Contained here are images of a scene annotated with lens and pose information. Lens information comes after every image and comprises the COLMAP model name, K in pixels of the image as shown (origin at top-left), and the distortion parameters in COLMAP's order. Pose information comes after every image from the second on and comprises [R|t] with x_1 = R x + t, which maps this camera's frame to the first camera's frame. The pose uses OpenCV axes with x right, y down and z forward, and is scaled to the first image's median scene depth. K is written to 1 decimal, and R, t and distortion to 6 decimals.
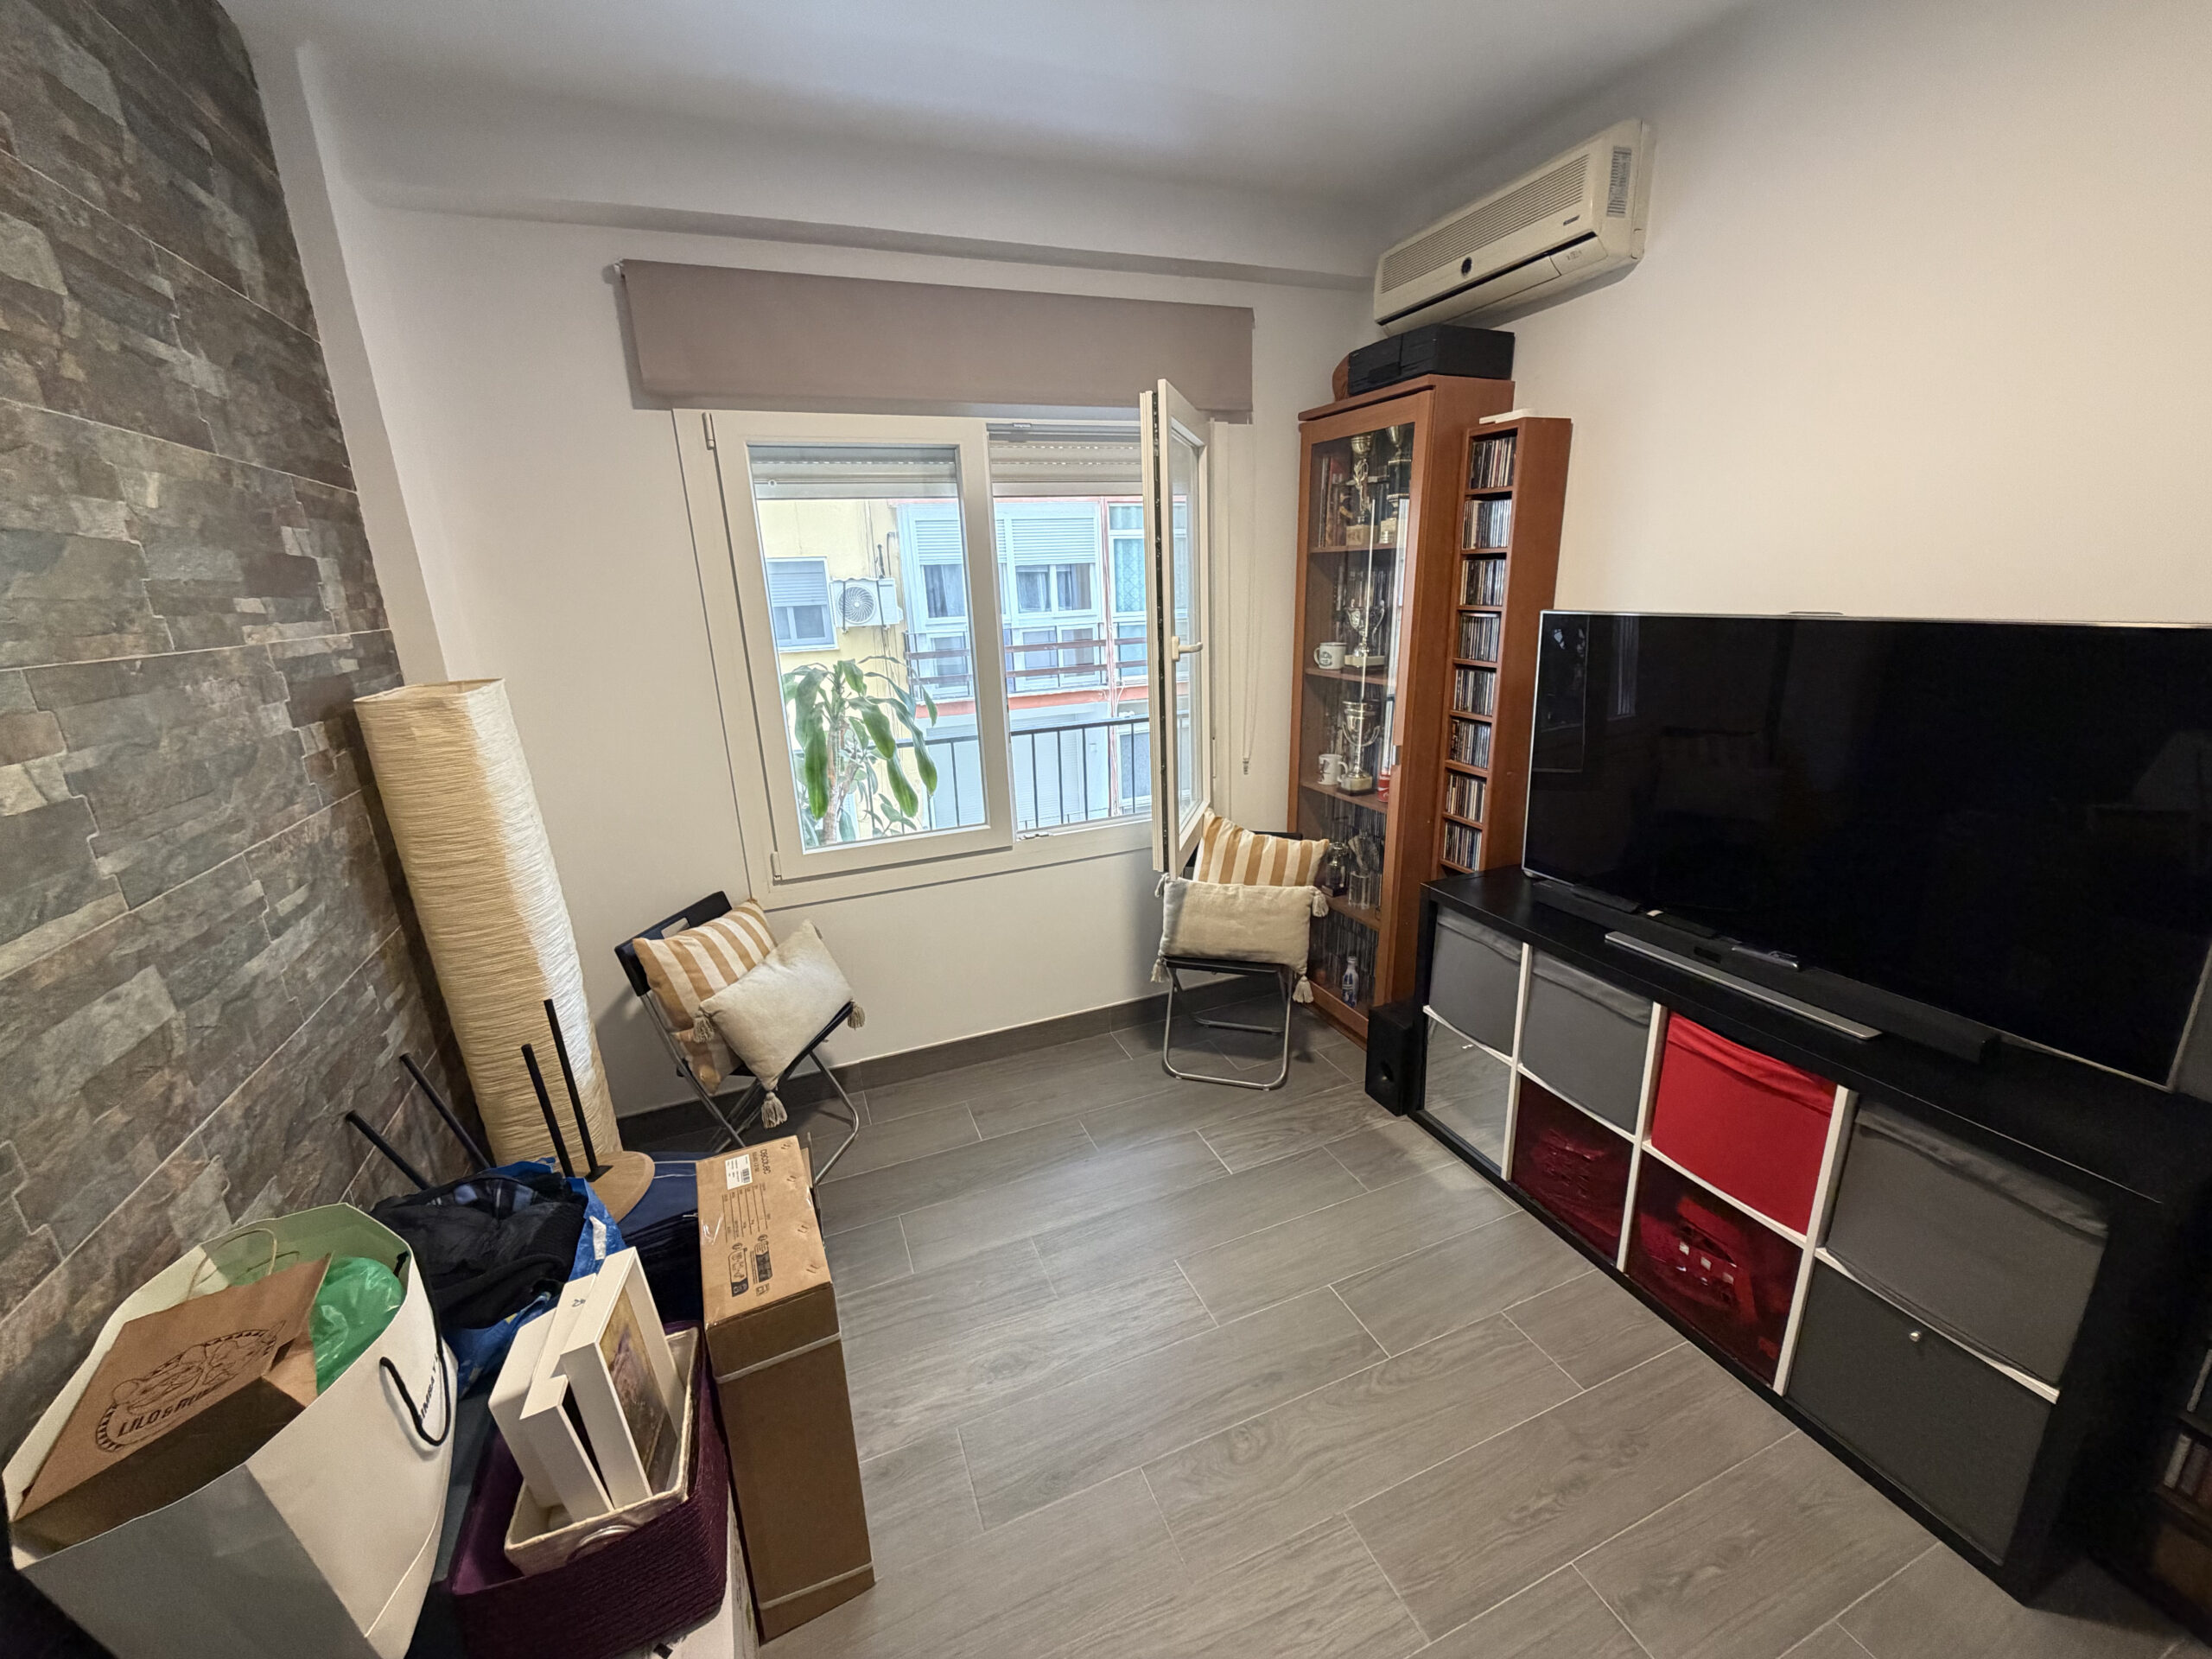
lens RADIAL K [[881.4, 0, 1113.6], [0, 881.4, 832.8], [0, 0, 1]] dist [-0.001322, 0.000342]
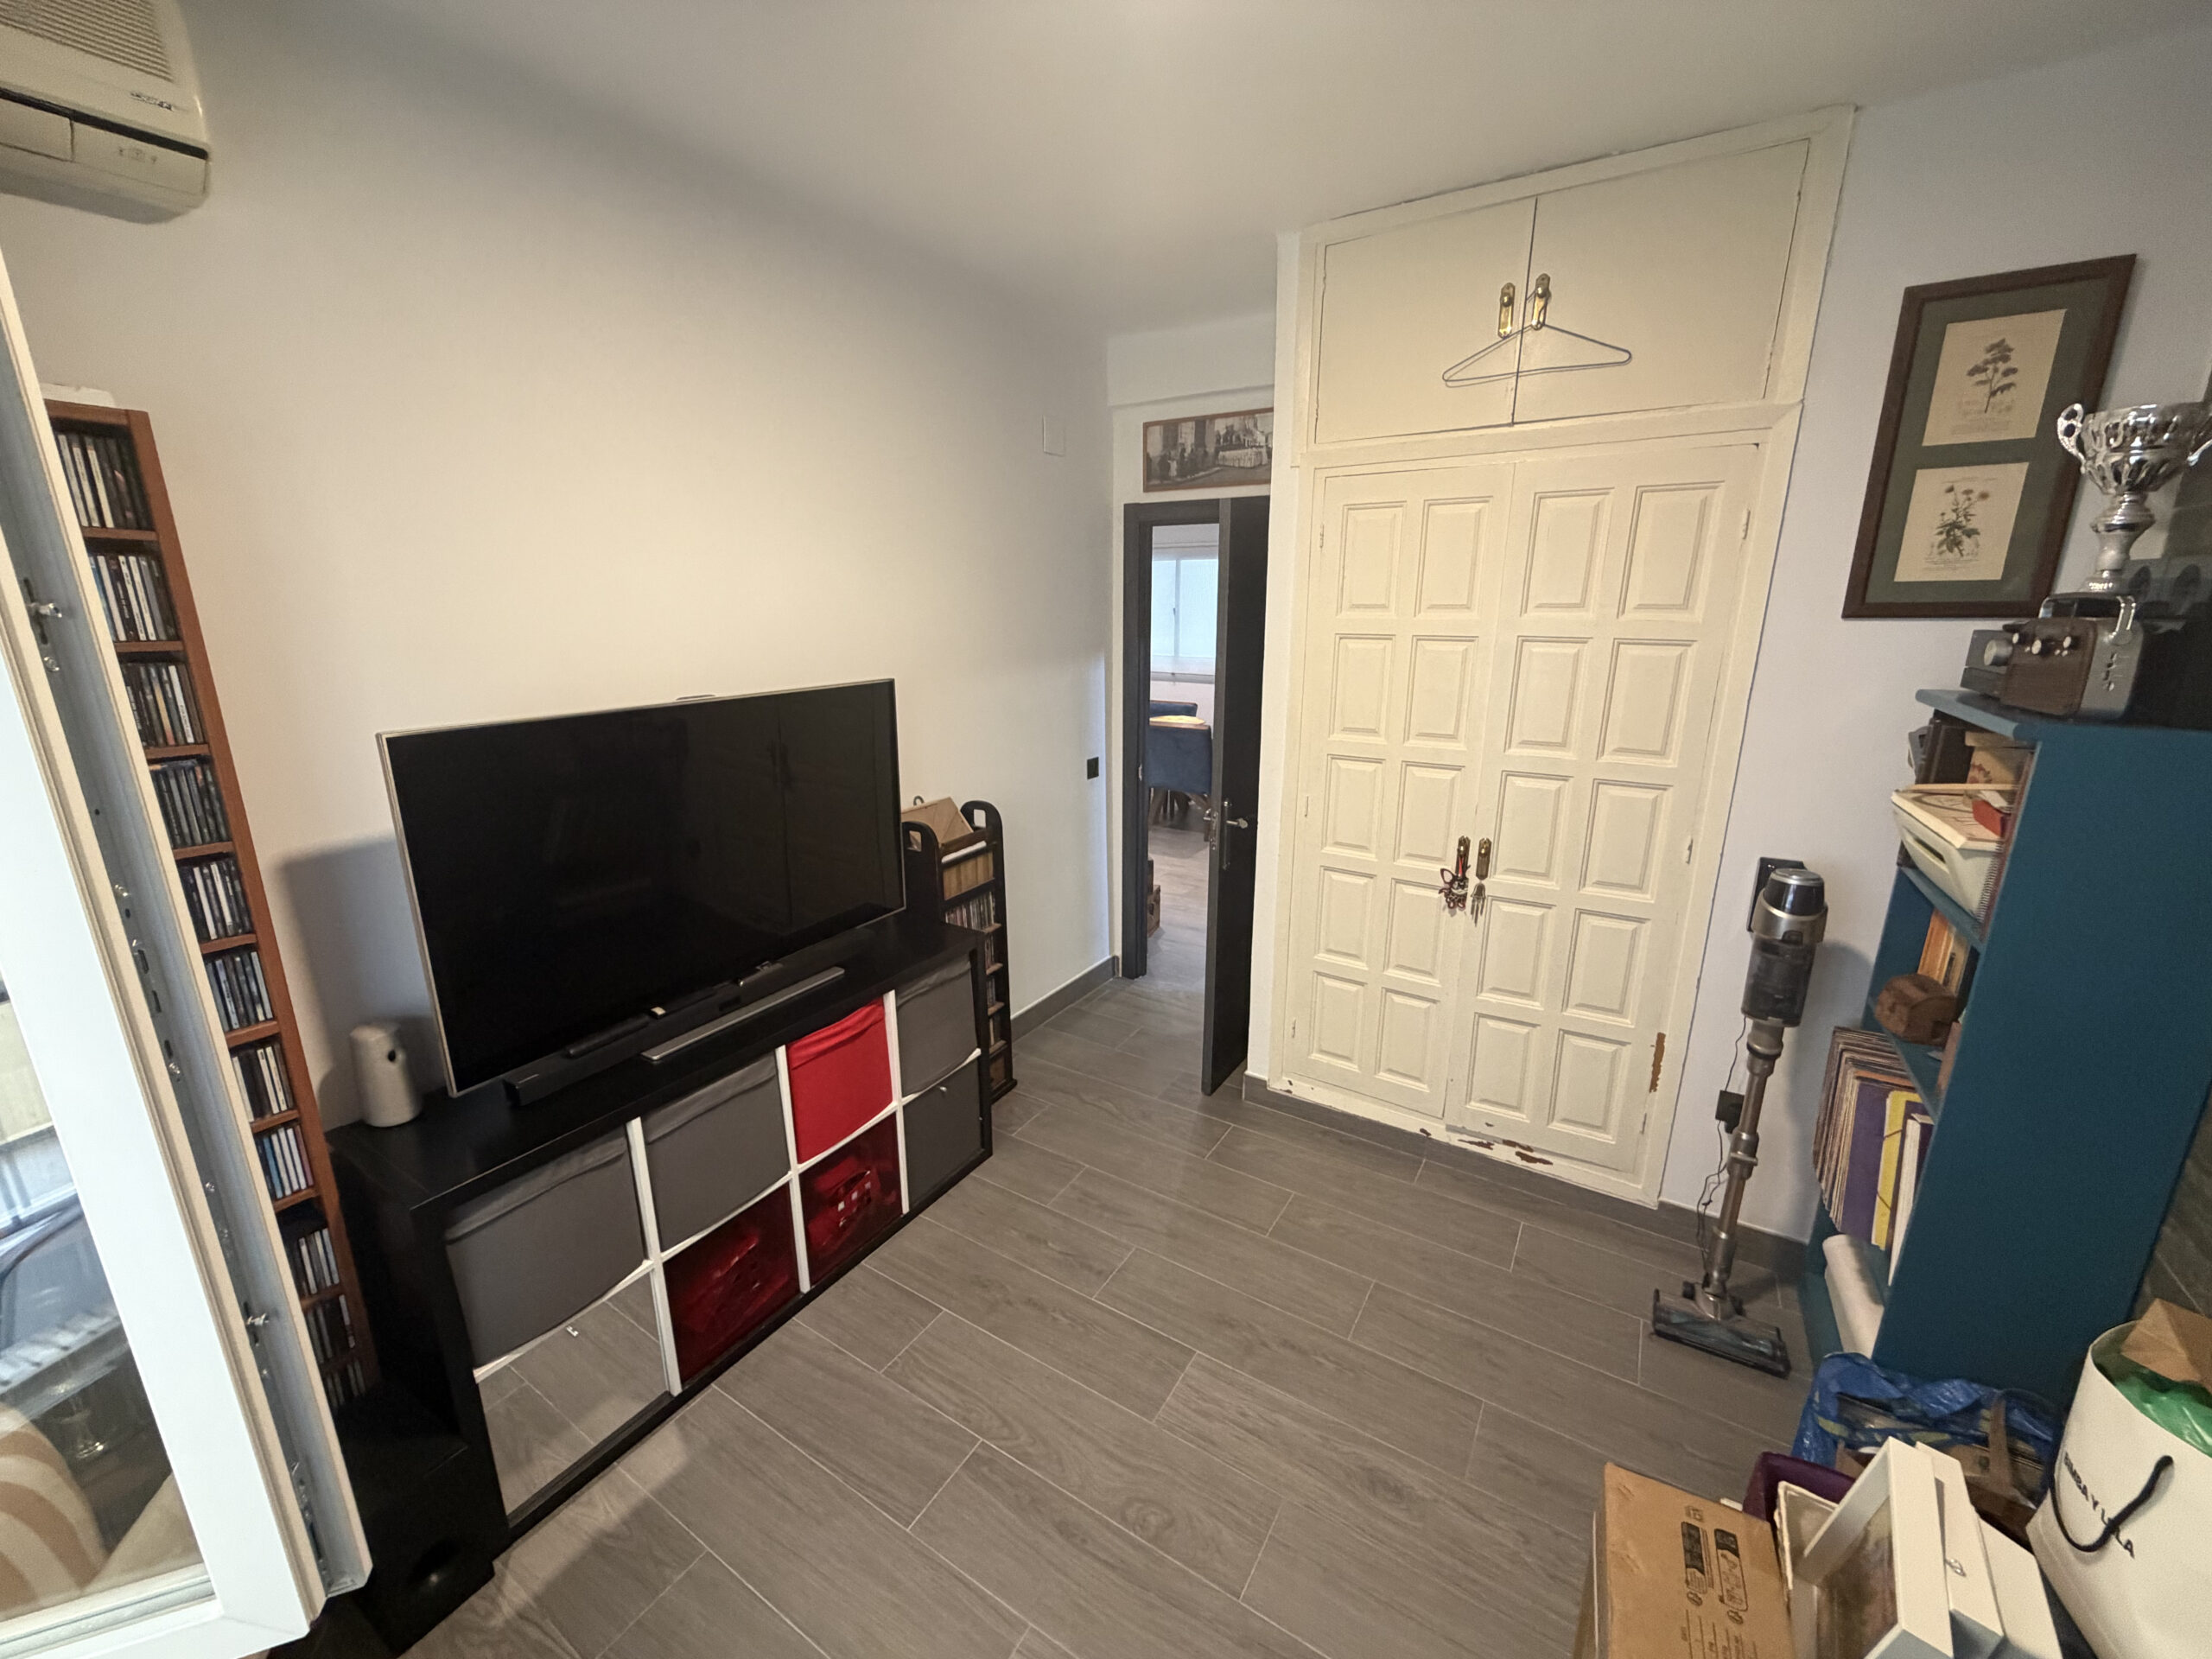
lens RADIAL K [[877.8, 0, 1098.2], [0, 877.8, 829.8], [0, 0, 1]] dist [-0.000828, 0.000289]
pose [[-0.584688, -0.164655, 0.794373, -0.416794], [0.250212, 0.894849, 0.369647, -0.336362], [-0.771708, 0.414890, -0.482009, 1.050576]]
